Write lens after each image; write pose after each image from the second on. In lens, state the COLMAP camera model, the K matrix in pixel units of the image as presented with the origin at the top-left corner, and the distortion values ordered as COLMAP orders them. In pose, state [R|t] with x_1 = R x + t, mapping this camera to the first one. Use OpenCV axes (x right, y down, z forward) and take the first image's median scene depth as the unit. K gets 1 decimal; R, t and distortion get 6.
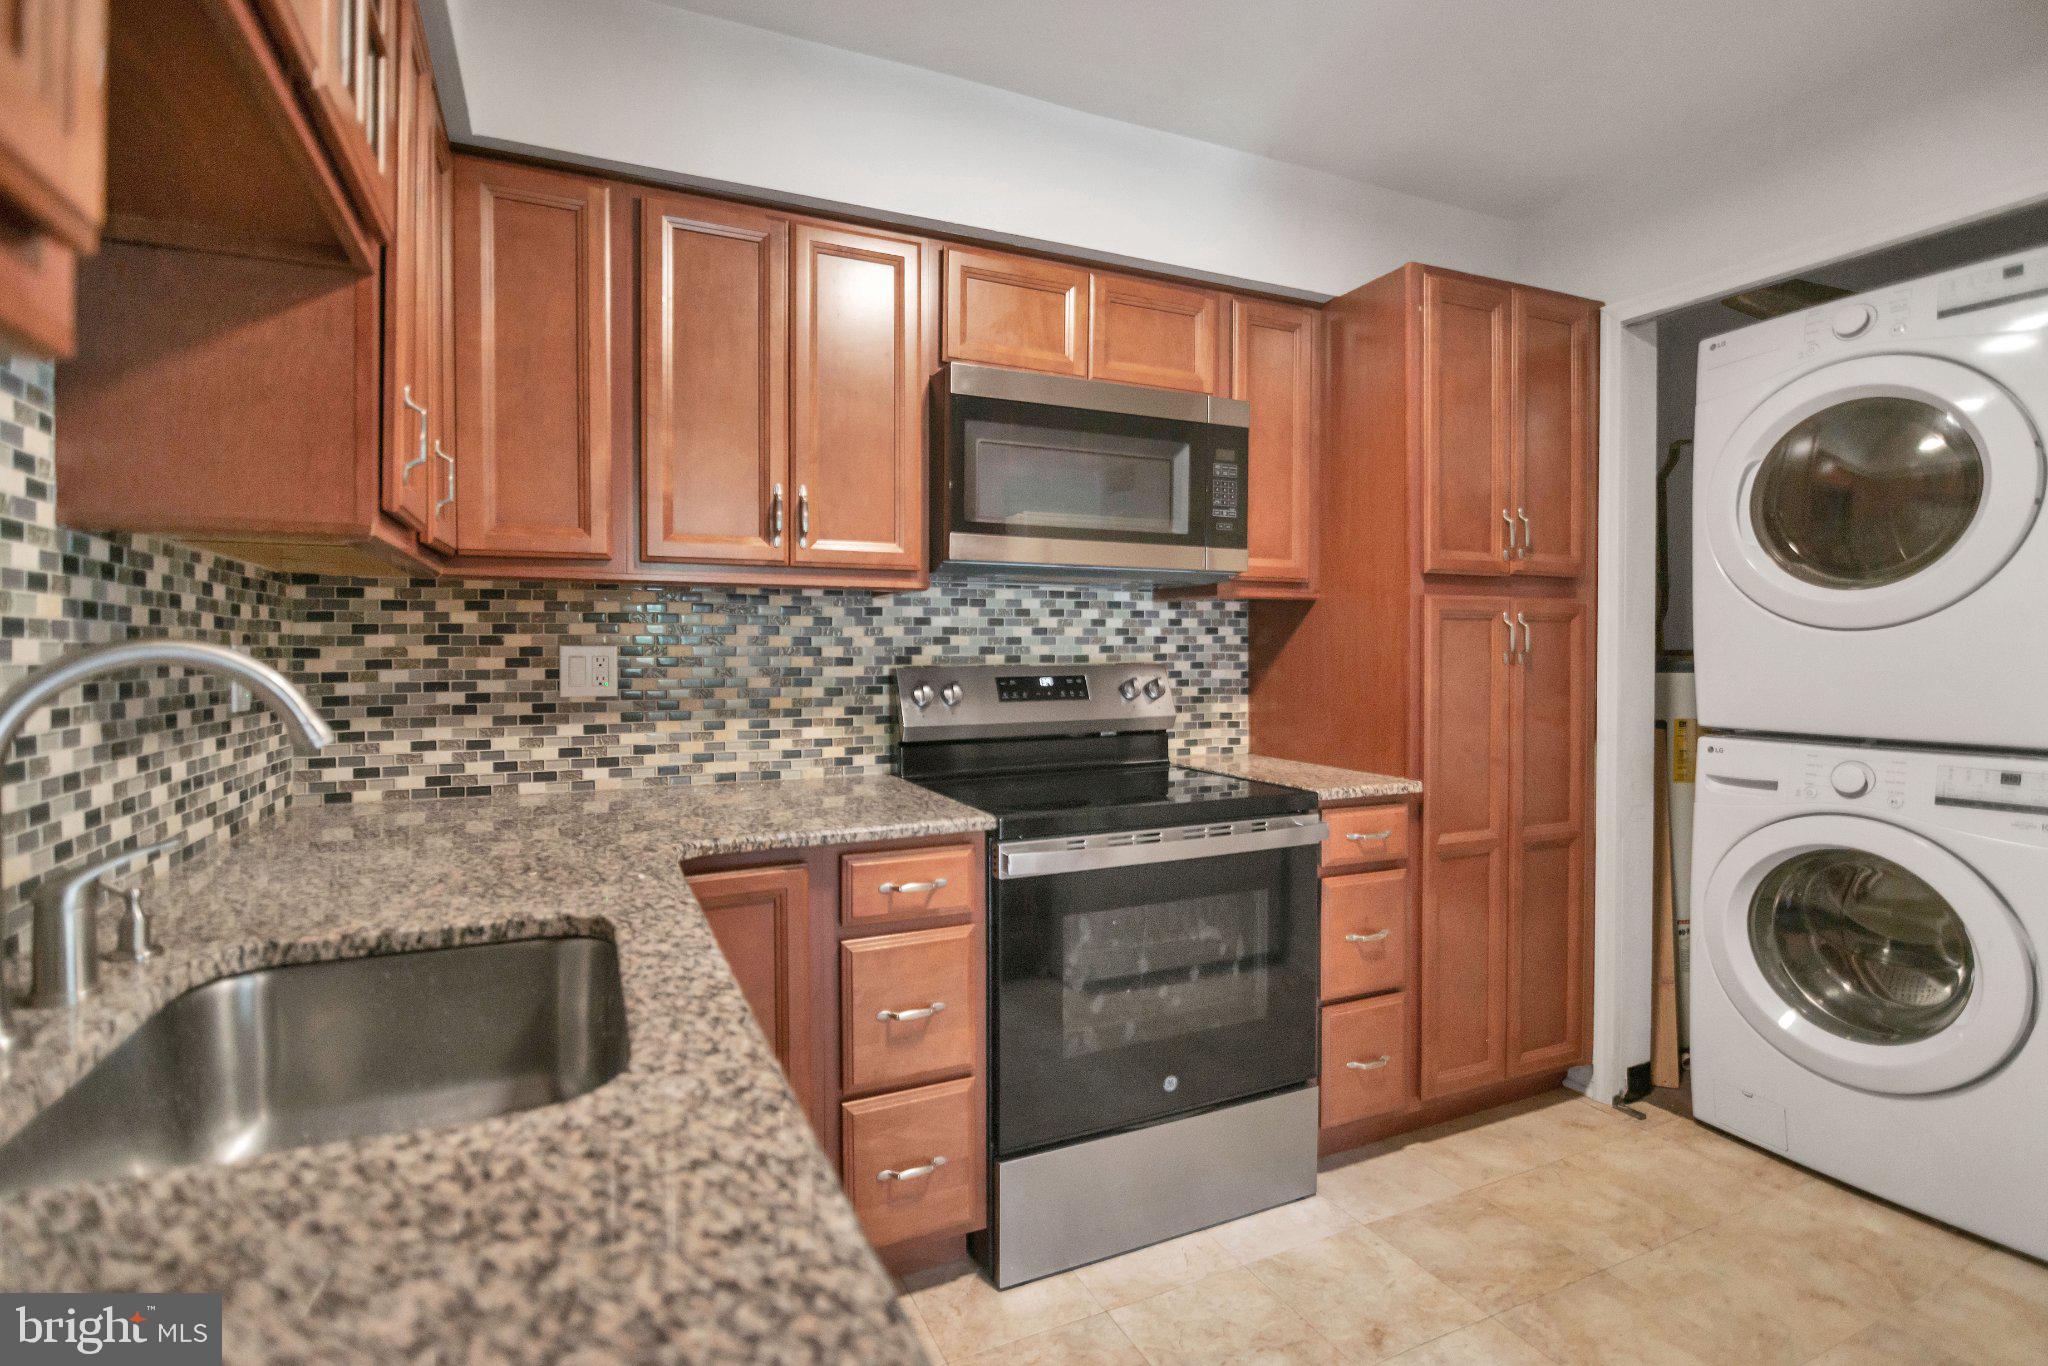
lens RADIAL K [[975.2, 0, 1040.0], [0, 975.2, 658.6], [0, 0, 1]] dist [-0.005285, -0.001091]
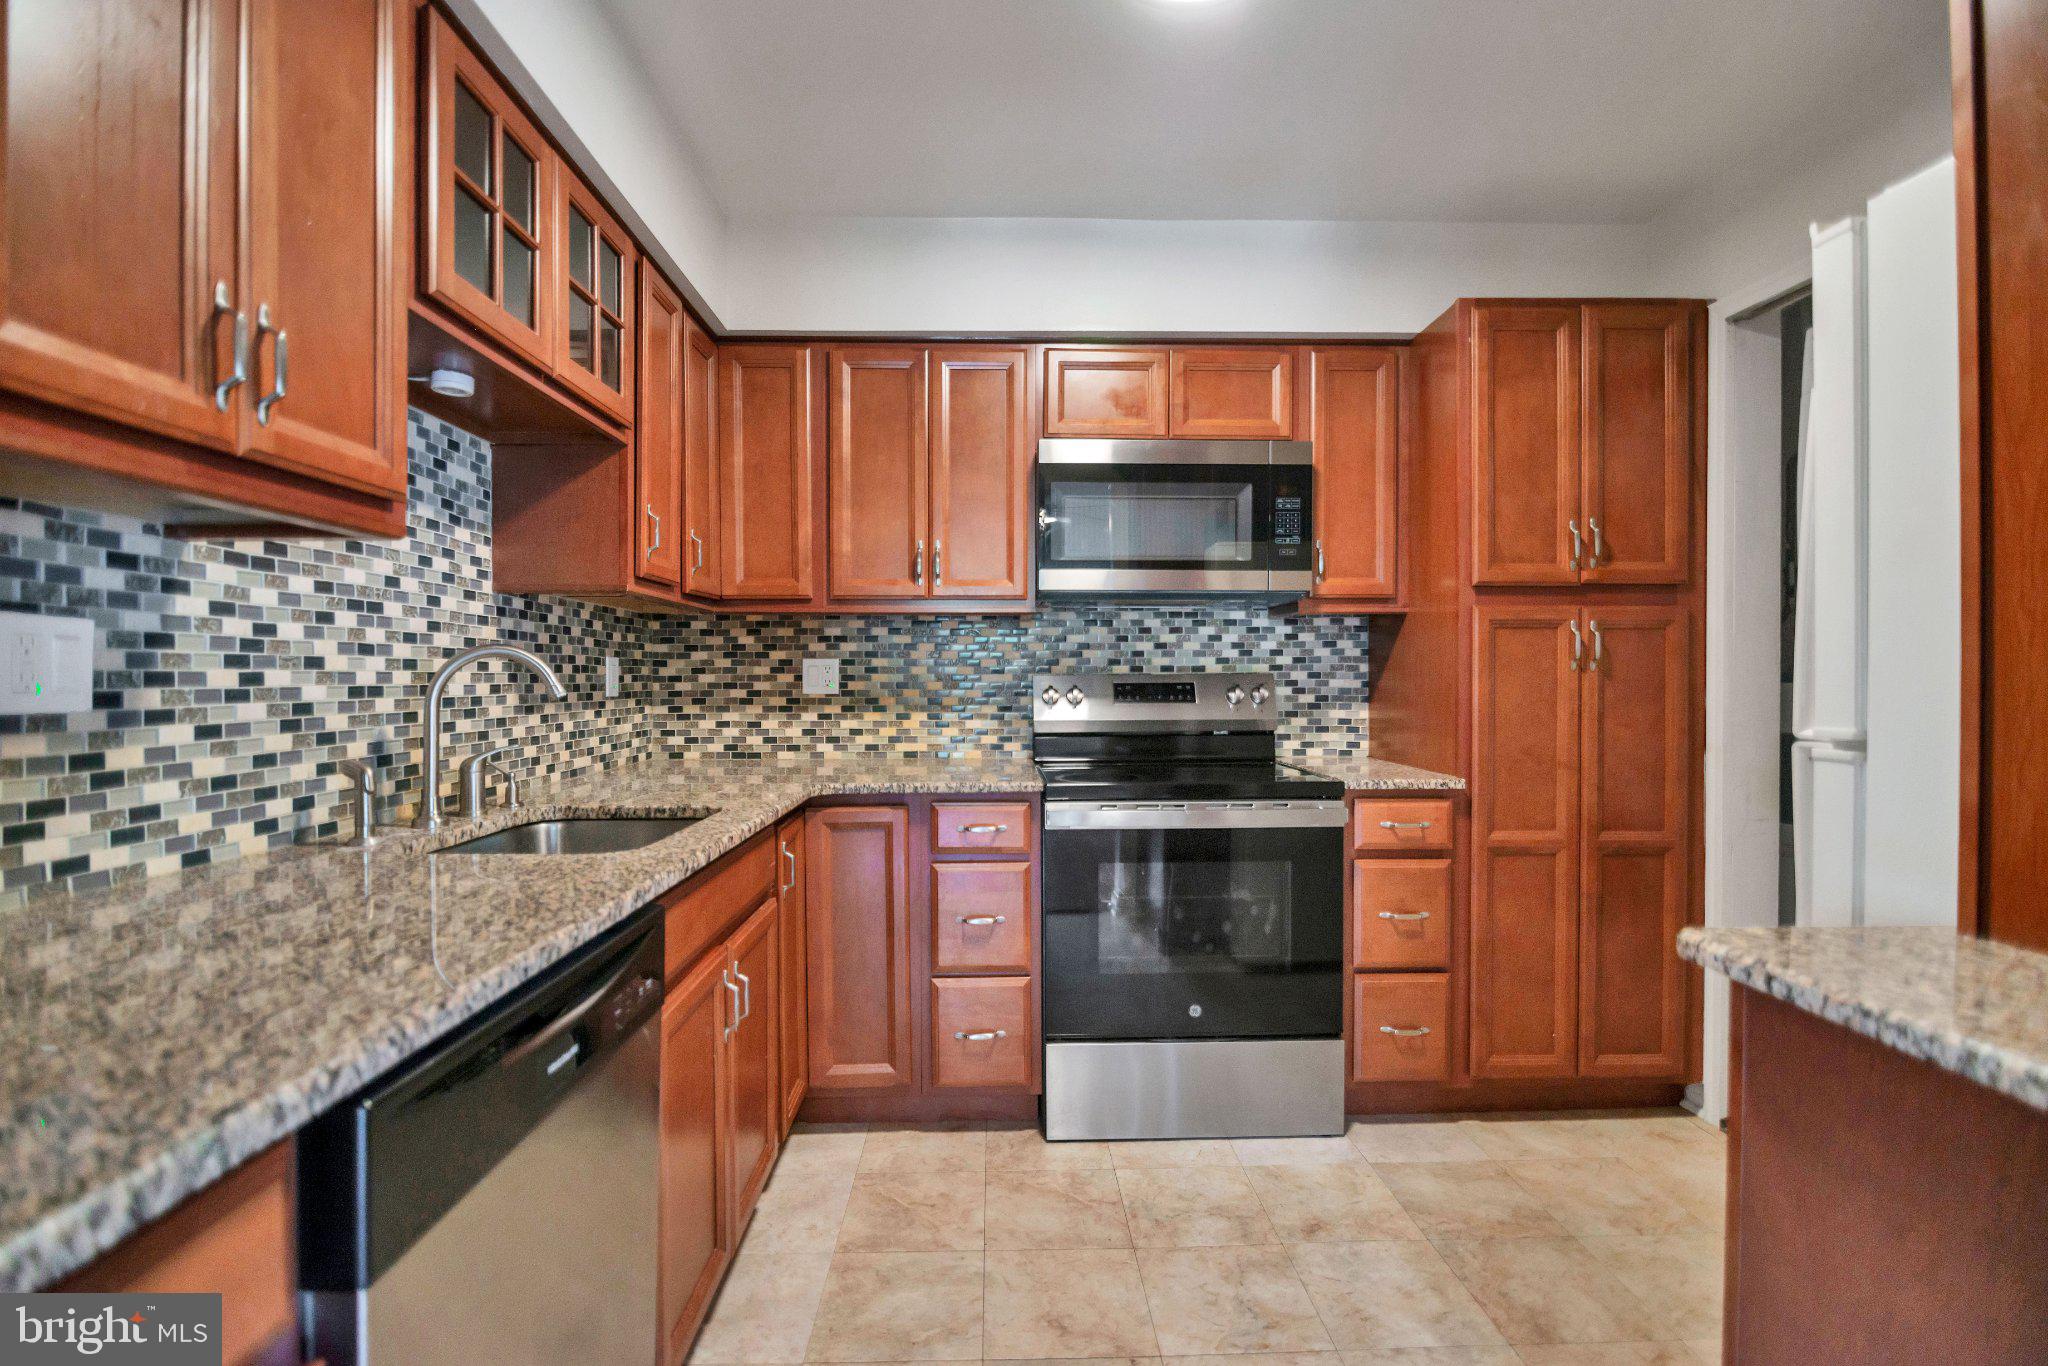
lens RADIAL K [[967.5, 0, 1024.0], [0, 967.5, 683.0], [0, 0, 1]] dist [0.000520, -0.000253]
pose [[0.913015, 0.002927, -0.407915, 0.388594], [-0.003972, 0.999991, -0.001715, 0.023819], [0.407906, 0.003186, 0.913018, -0.180782]]
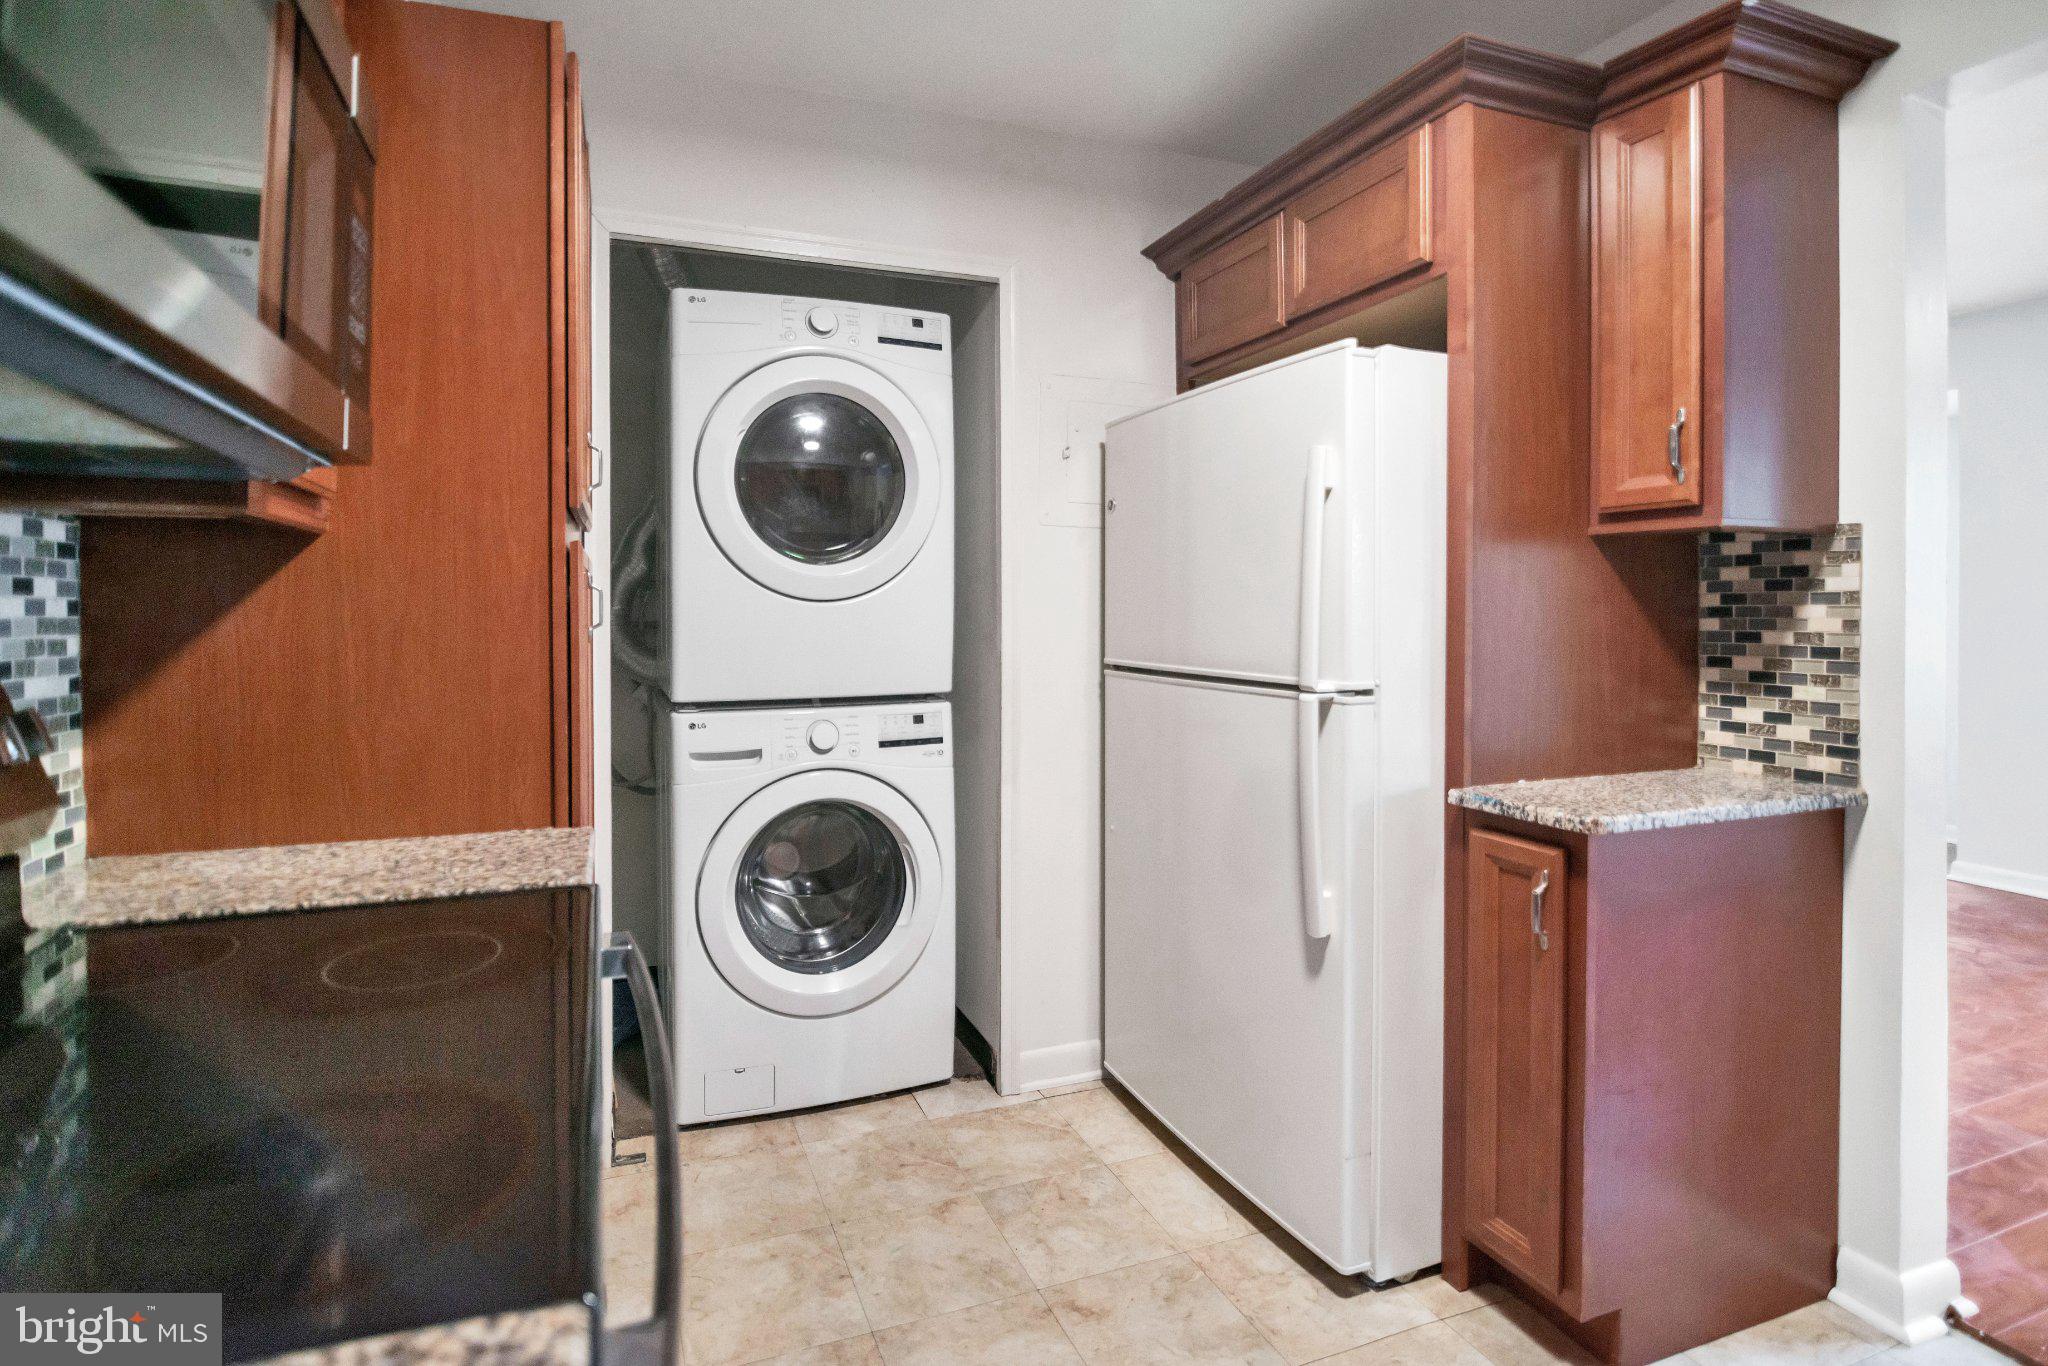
lens RADIAL K [[993.1, 0, 887.8], [0, 993.1, 617.3], [0, 0, 1]] dist [-0.000585, -0.000016]
pose [[0.116214, -0.007900, 0.993193, -0.256699], [0.012387, 0.999902, 0.006504, -0.016790], [-0.993147, 0.011547, 0.116300, 0.736783]]
